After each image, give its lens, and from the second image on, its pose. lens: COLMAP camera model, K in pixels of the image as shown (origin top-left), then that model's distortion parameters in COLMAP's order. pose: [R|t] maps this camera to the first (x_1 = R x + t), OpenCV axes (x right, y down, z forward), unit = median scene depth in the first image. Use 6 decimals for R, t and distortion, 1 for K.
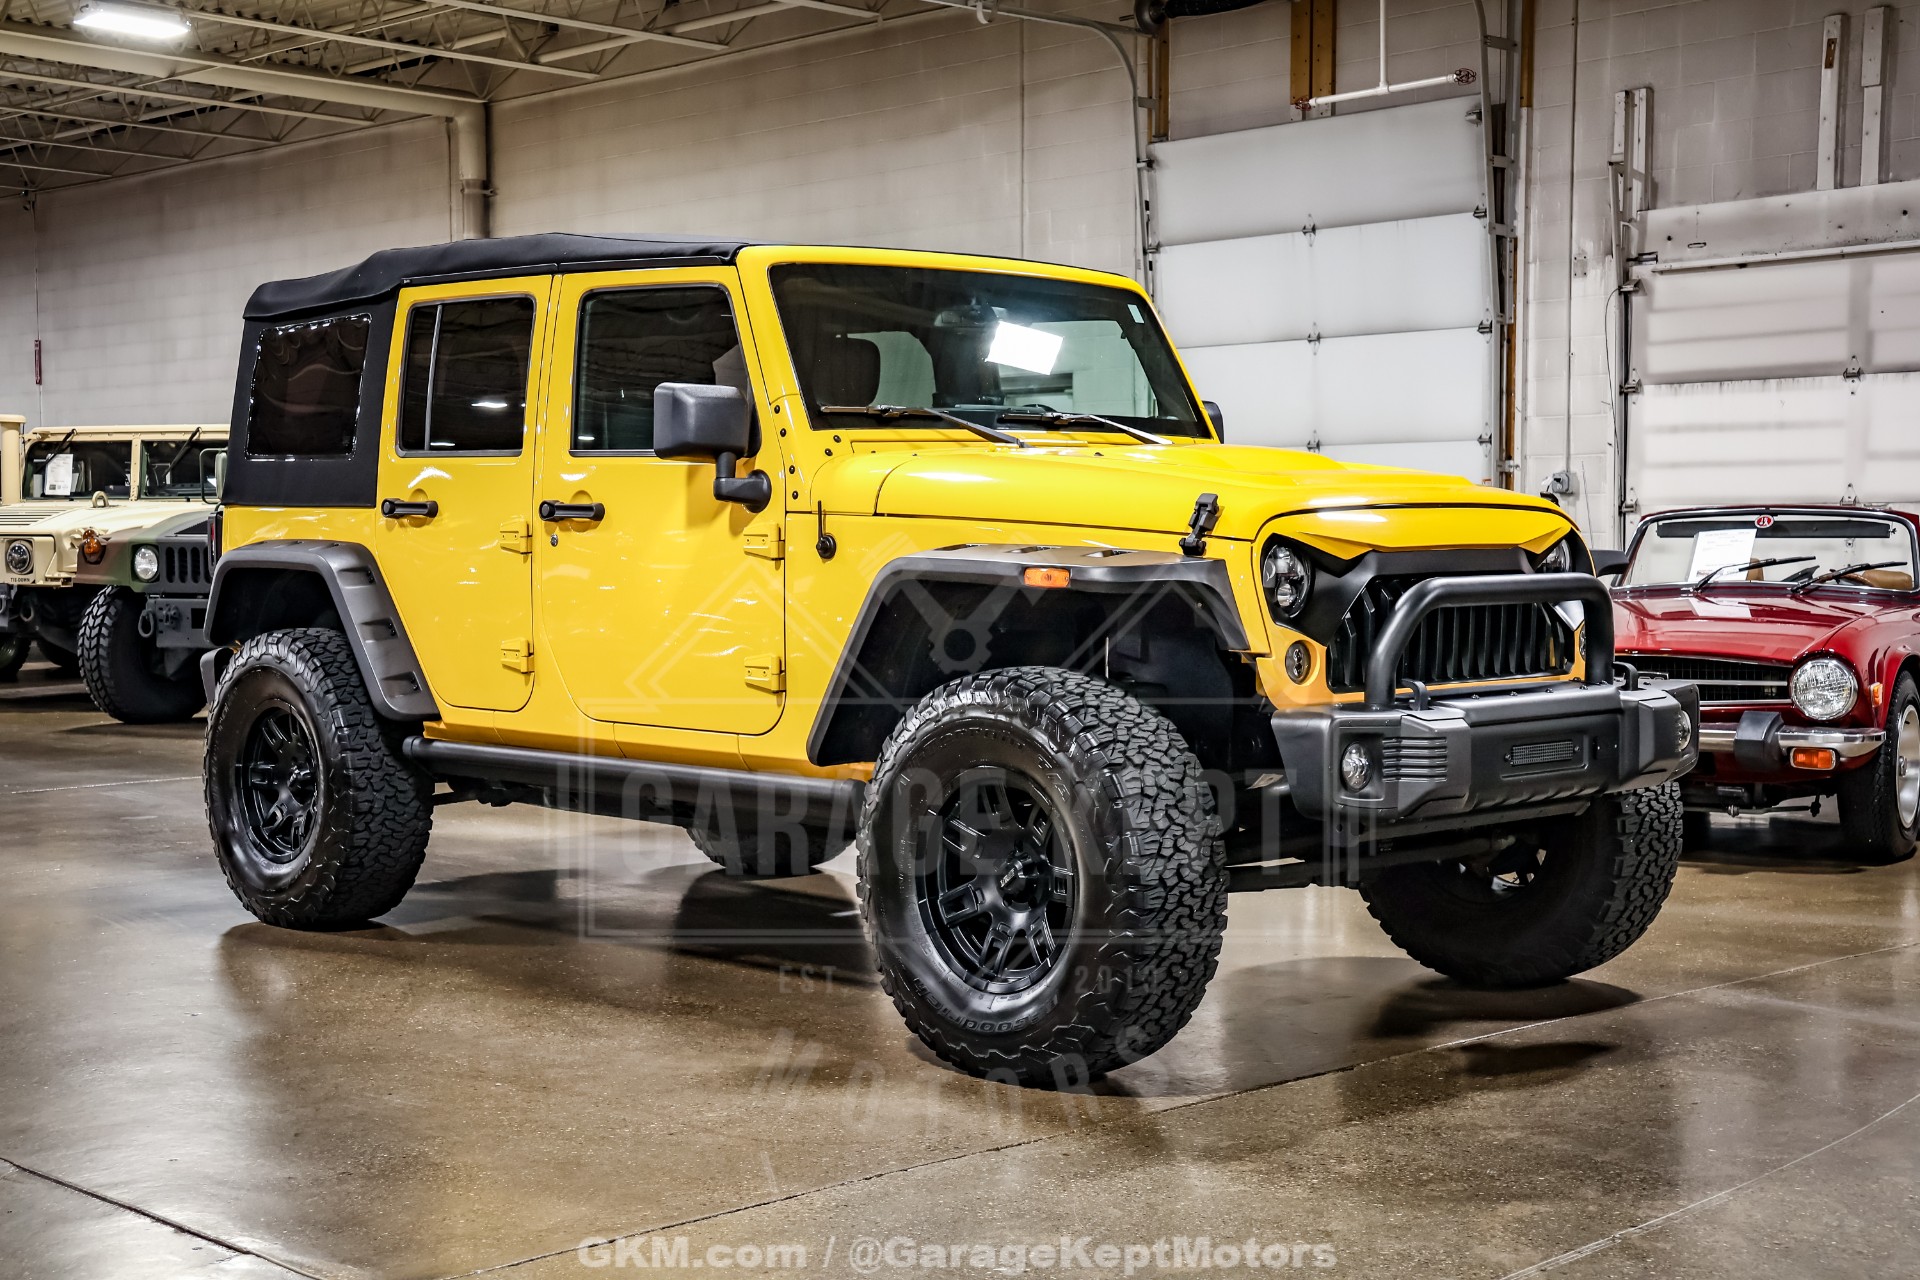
lens RADIAL K [[2278.4, 0, 995.4], [0, 2278.4, 643.7], [0, 0, 1]] dist [0.035804, 0.321473]
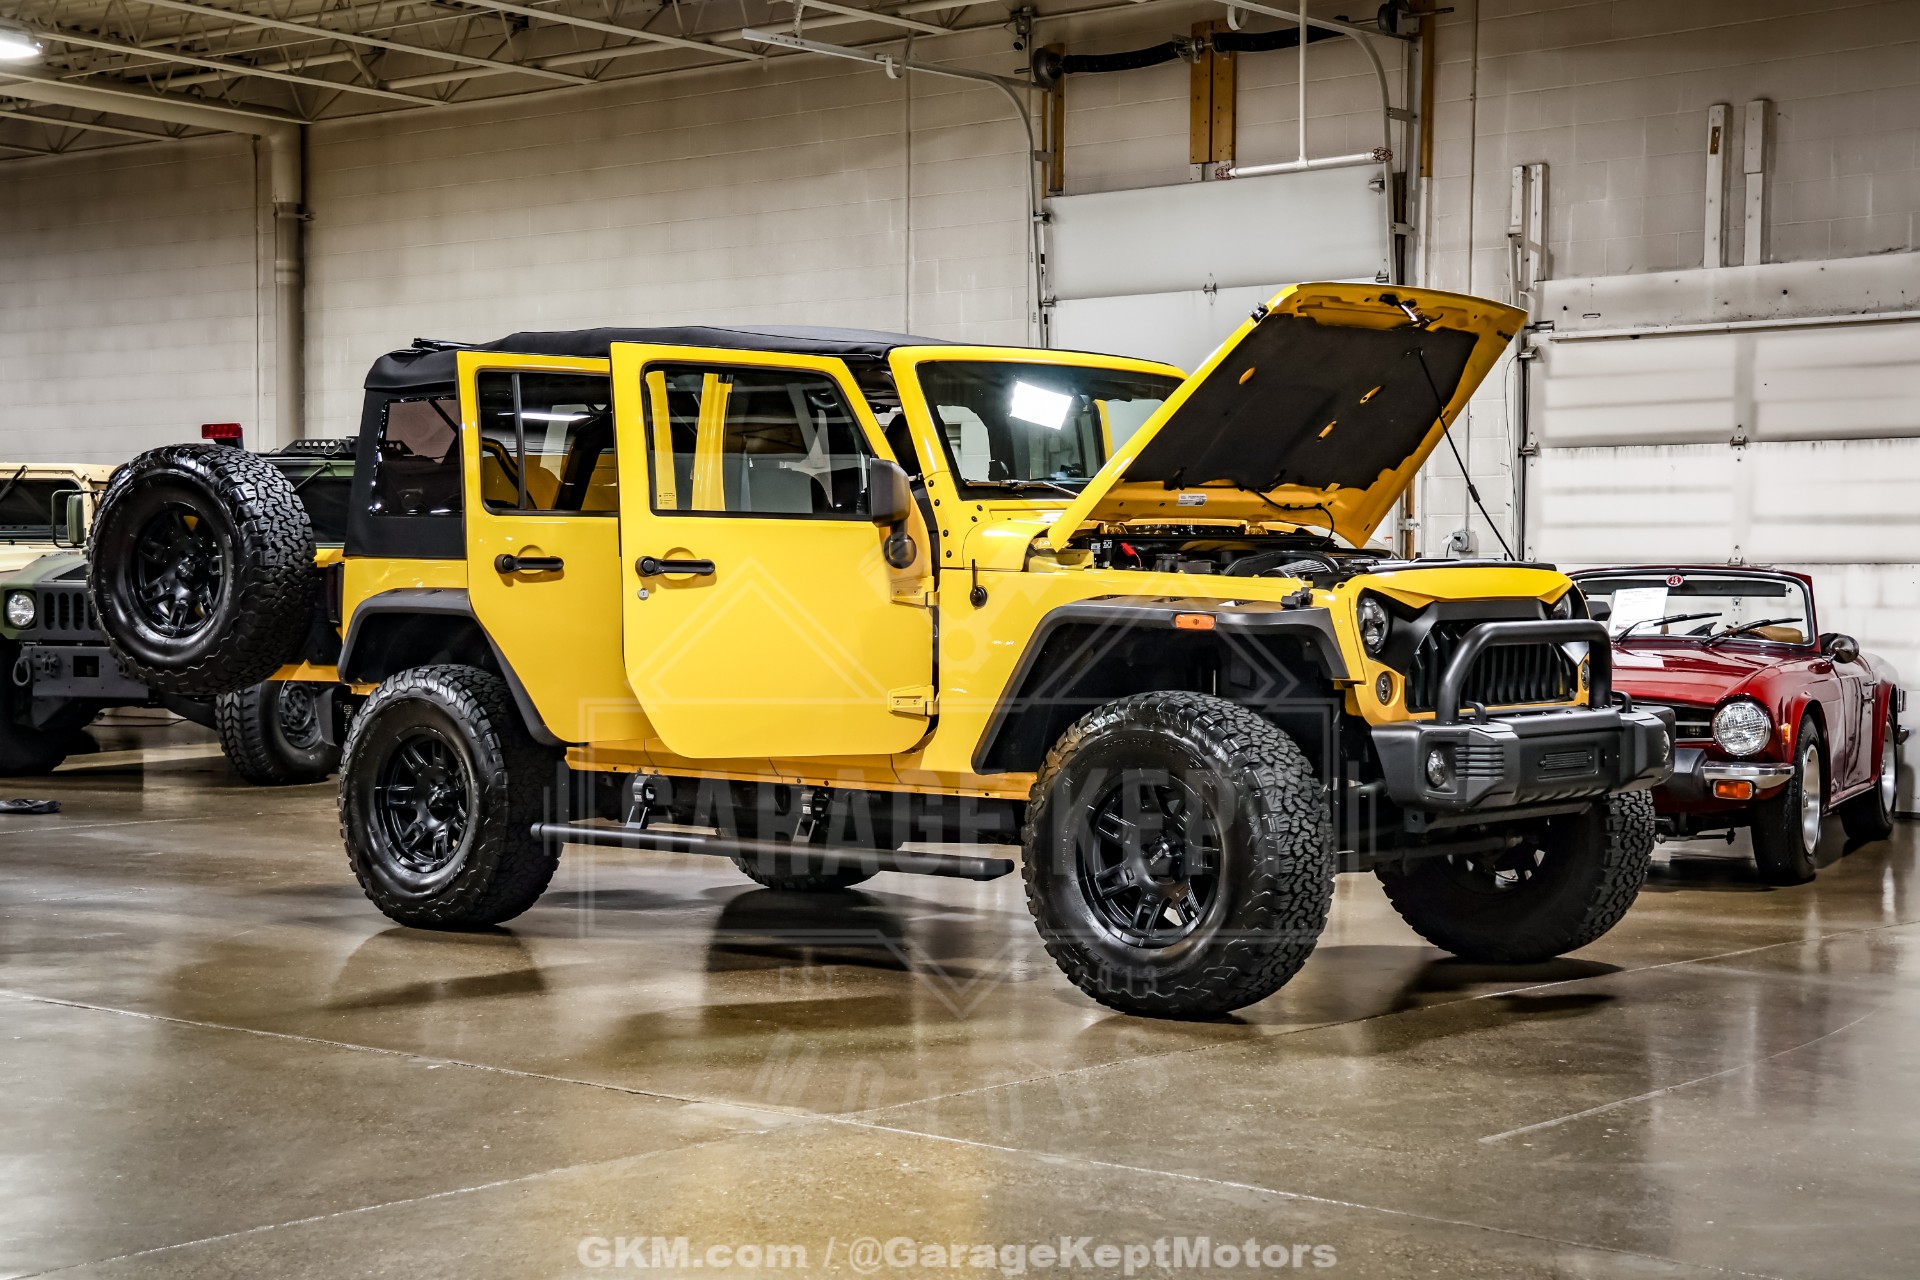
lens RADIAL K [[2593.1, 0, 960.0], [0, 2593.1, 640.0], [0, 0, 1]] dist [0.151251, 0.013207]
pose [[0.996357, 0.006584, 0.085026, -0.163124], [-0.004225, 0.999602, -0.027900, 0.016495], [-0.085176, 0.027439, 0.995988, -0.316288]]
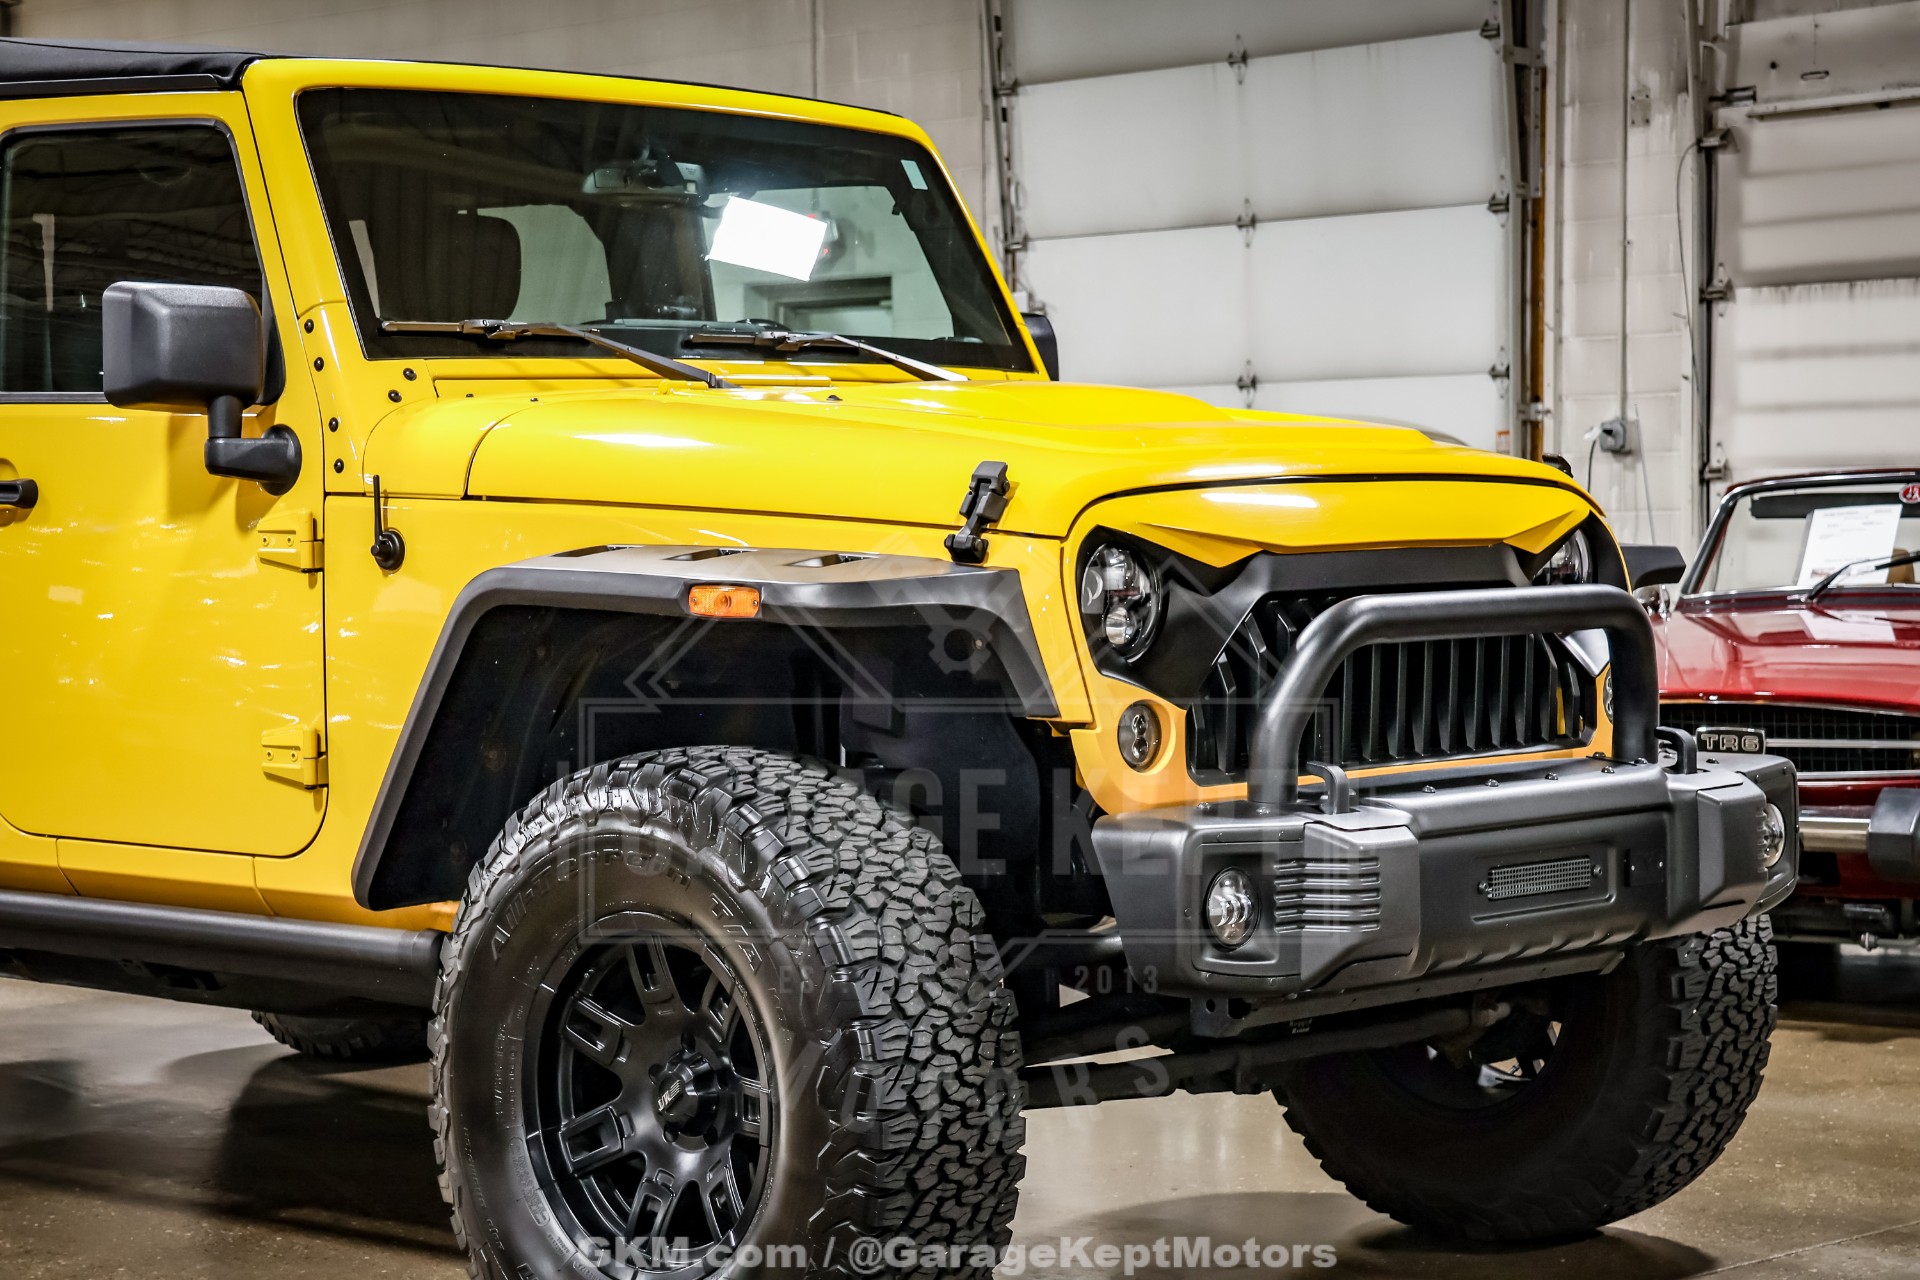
lens RADIAL K [[3312.8, 0, 959.8], [0, 3312.8, 653.7], [0, 0, 1]] dist [0.168900, 0.472025]
pose [[0.999064, -0.009042, 0.042291, 0.032992], [0.009301, 0.999939, -0.005946, -0.006392], [-0.042235, 0.006334, 0.999088, 0.078790]]
